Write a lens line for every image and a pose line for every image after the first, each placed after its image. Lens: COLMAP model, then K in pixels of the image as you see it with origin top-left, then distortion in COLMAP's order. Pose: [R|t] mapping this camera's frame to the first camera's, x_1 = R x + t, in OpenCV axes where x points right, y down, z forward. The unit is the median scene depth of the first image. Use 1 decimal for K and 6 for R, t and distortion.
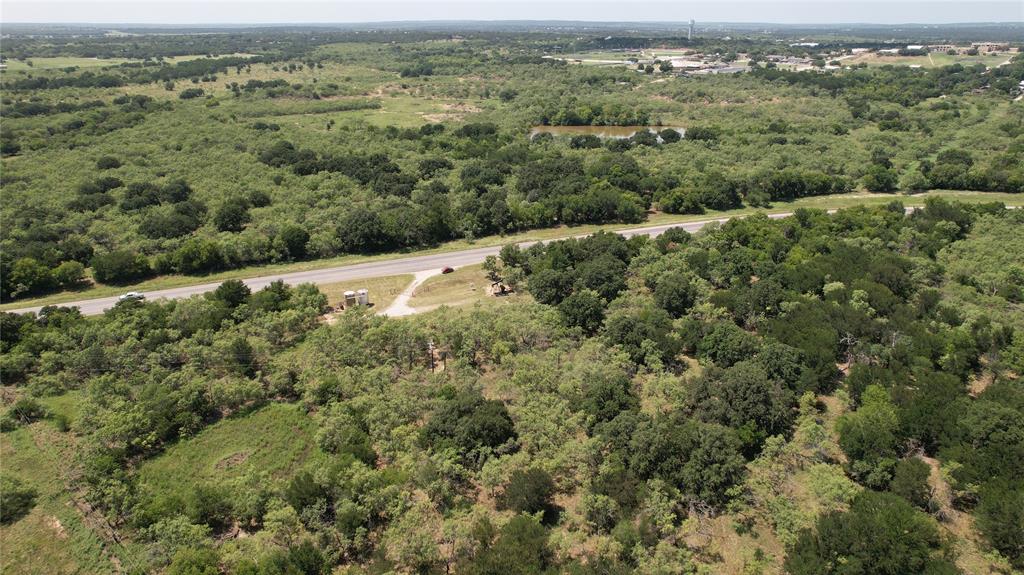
lens RADIAL K [[650.4, 0, 512.0], [0, 650.4, 287.5], [0, 0, 1]] dist [-0.091027, 0.078034]
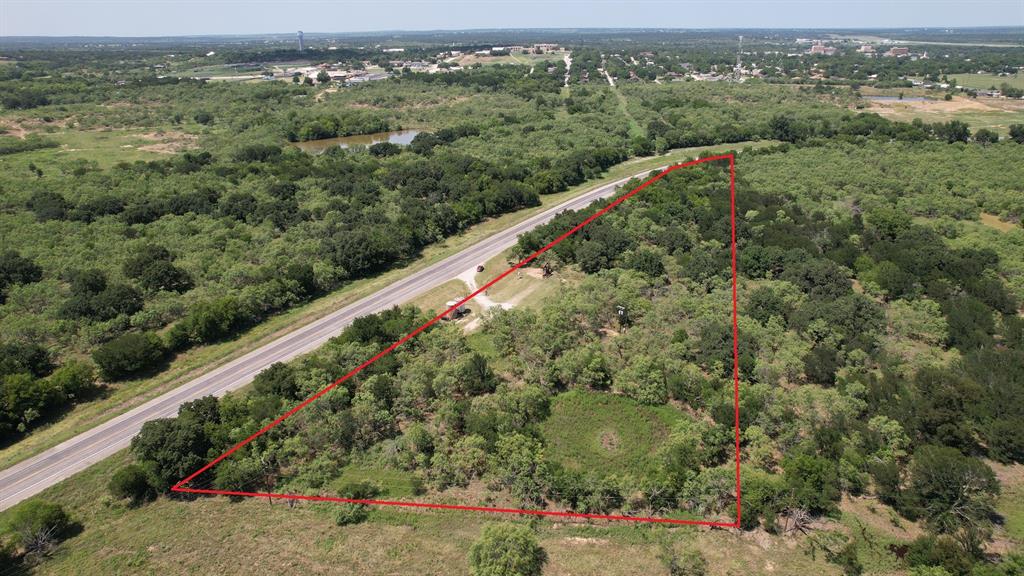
lens RADIAL K [[650.4, 0, 512.0], [0, 650.4, 288.0], [0, 0, 1]] dist [-0.091027, 0.078034]
pose [[0.801440, -0.229586, 0.552254, -0.150367], [0.237999, 0.969551, 0.057678, -0.010504], [-0.548681, 0.085211, 0.831678, 0.028206]]
